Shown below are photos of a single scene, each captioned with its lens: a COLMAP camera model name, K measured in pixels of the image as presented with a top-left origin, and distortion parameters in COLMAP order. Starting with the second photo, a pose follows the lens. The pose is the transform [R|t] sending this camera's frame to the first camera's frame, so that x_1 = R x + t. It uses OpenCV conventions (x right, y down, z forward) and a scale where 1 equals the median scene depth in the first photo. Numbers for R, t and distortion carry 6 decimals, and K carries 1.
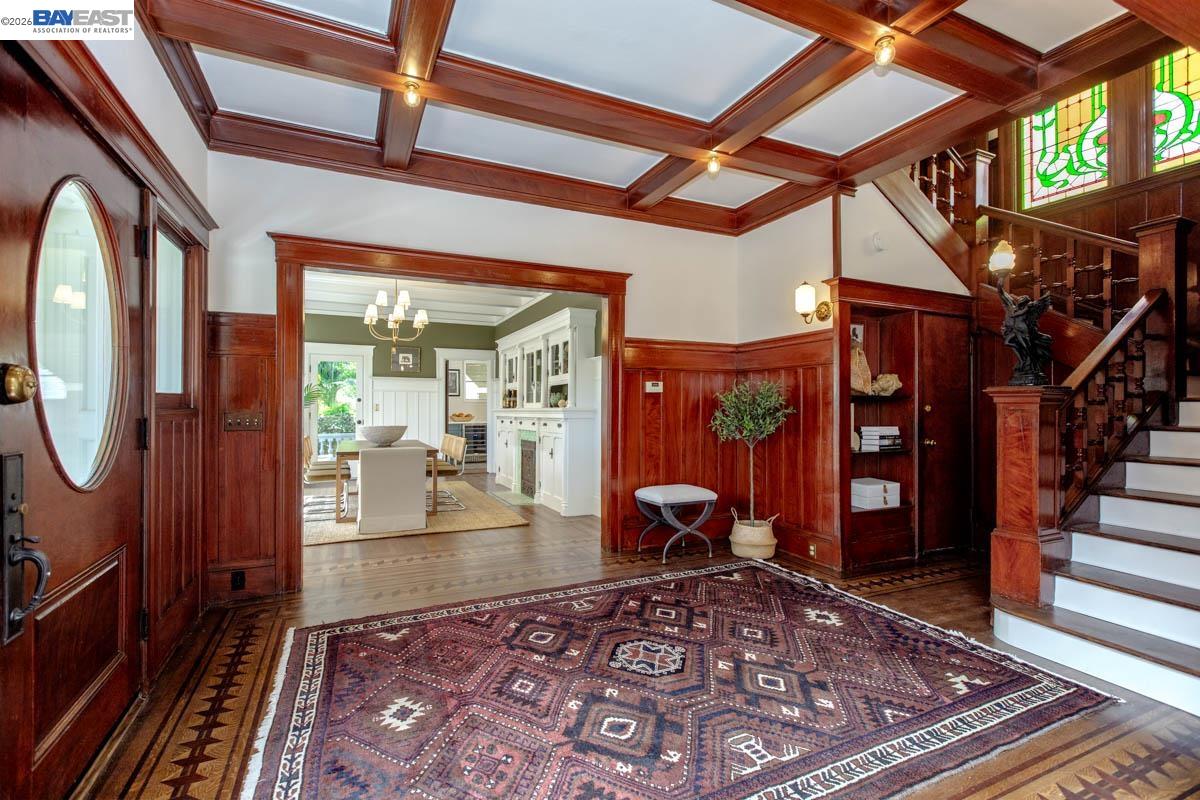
lens RADIAL K [[536.1, 0, 580.5], [0, 536.1, 398.3], [0, 0, 1]] dist [-0.000175, 0.000003]
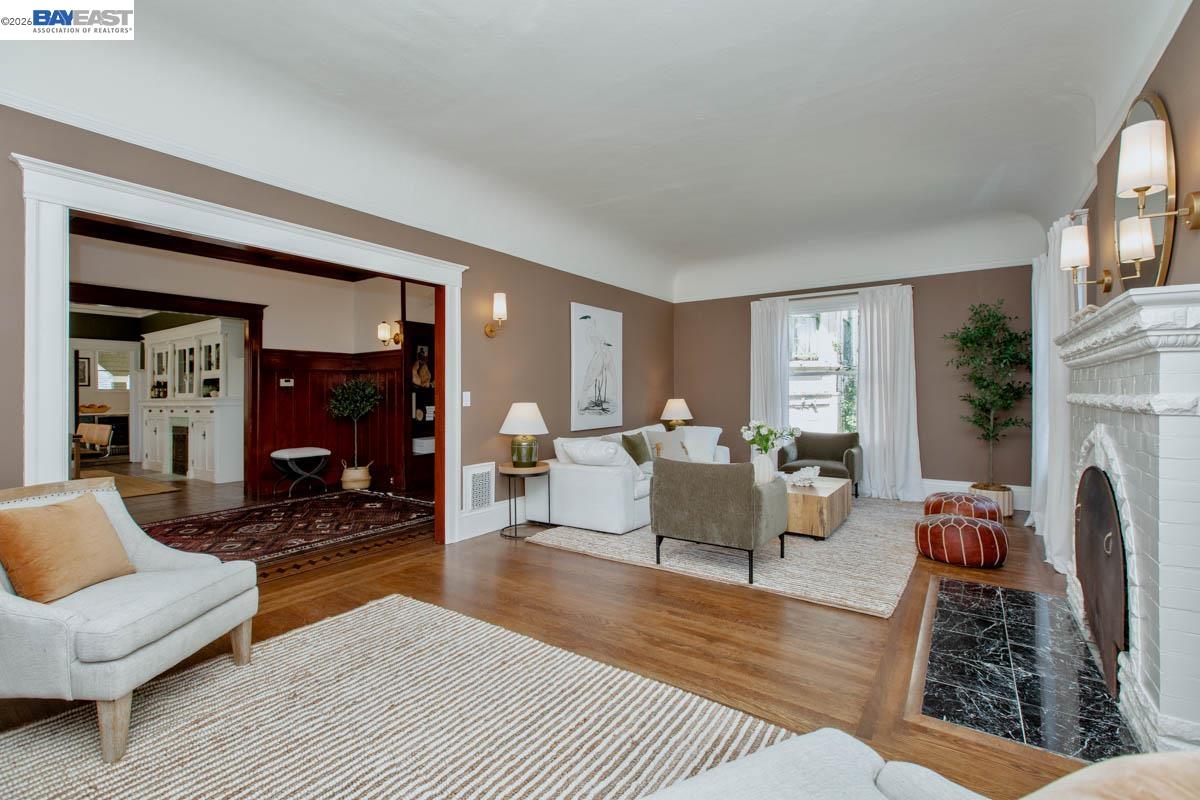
lens RADIAL K [[534.7, 0, 593.5], [0, 534.7, 392.1], [0, 0, 1]] dist [-0.001850, -0.000032]
pose [[0.848231, -0.005925, 0.529593, 0.088706], [-0.000053, 0.999936, 0.011271, -0.013308], [-0.529626, -0.009589, 0.848177, -0.815008]]
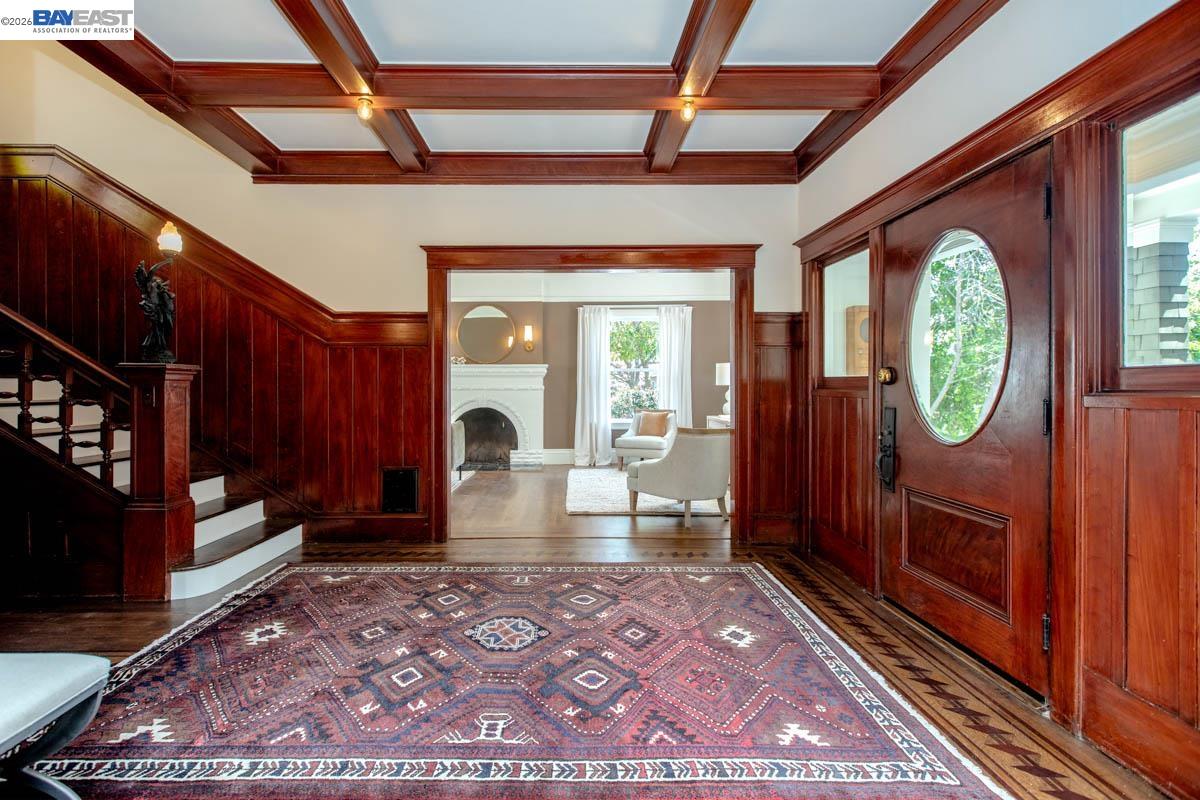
lens RADIAL K [[548.2, 0, 560.1], [0, 548.2, 392.5], [0, 0, 1]] dist [-0.000772, -0.000130]
pose [[-0.910528, -0.010733, 0.413308, -0.258733], [-0.010665, 0.999940, 0.002471, 0.014714], [-0.413310, -0.002158, -0.910588, 1.260767]]
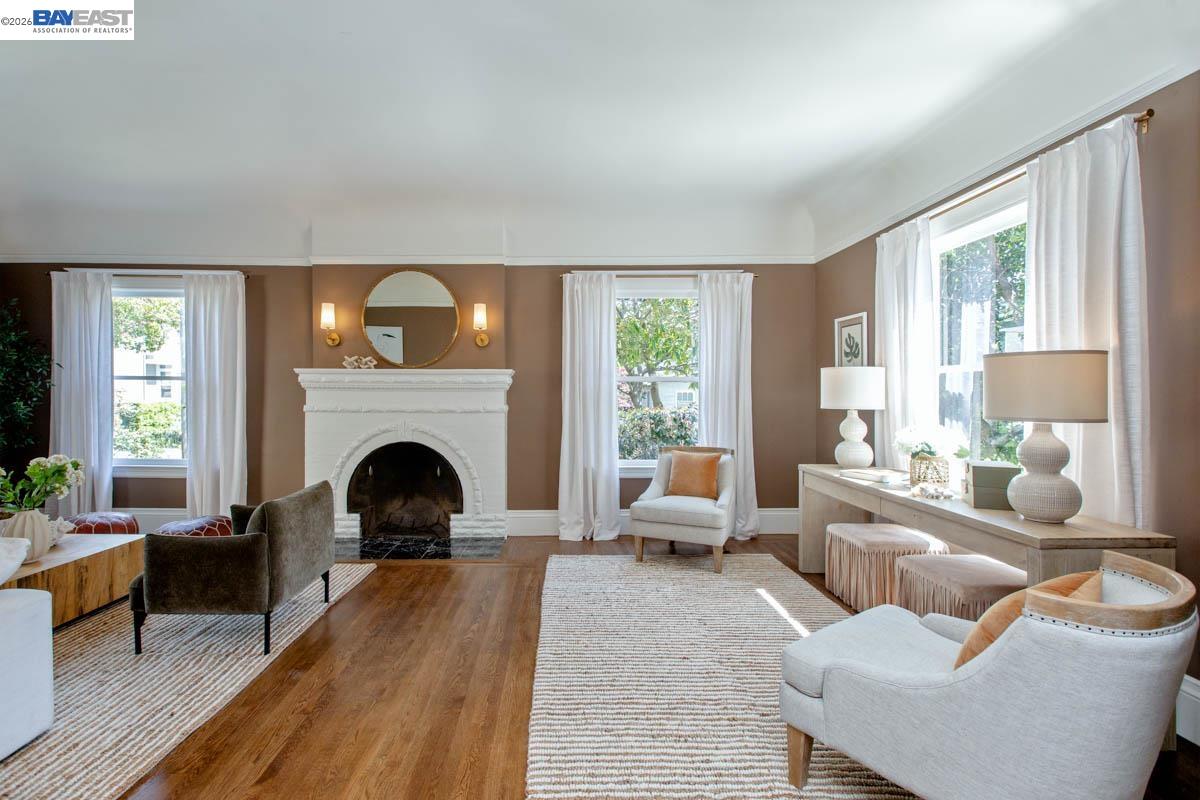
lens RADIAL K [[541.7, 0, 557.2], [0, 541.7, 400.4], [0, 0, 1]] dist [-0.001072, 0.000106]
pose [[-0.919019, -0.008878, 0.394113, 0.087347], [-0.009810, 0.999952, -0.000350, -0.018505], [-0.394091, -0.004188, -0.919062, 0.429494]]
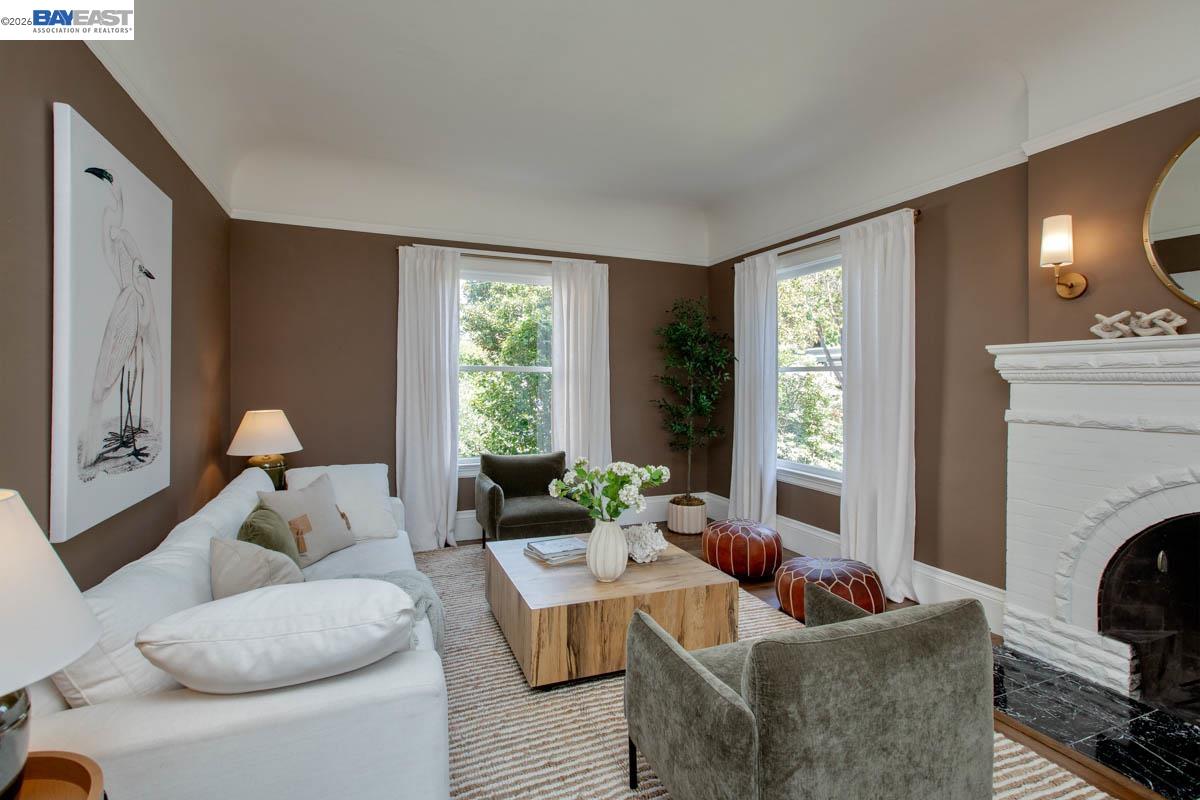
lens RADIAL K [[547.8, 0, 589.7], [0, 547.8, 384.3], [0, 0, 1]] dist [-0.000501, -0.000256]
pose [[0.026859, -0.002836, 0.999635, 0.392420], [-0.018637, 0.999821, 0.003338, -0.027432], [-0.999465, -0.018720, 0.026802, 0.030204]]
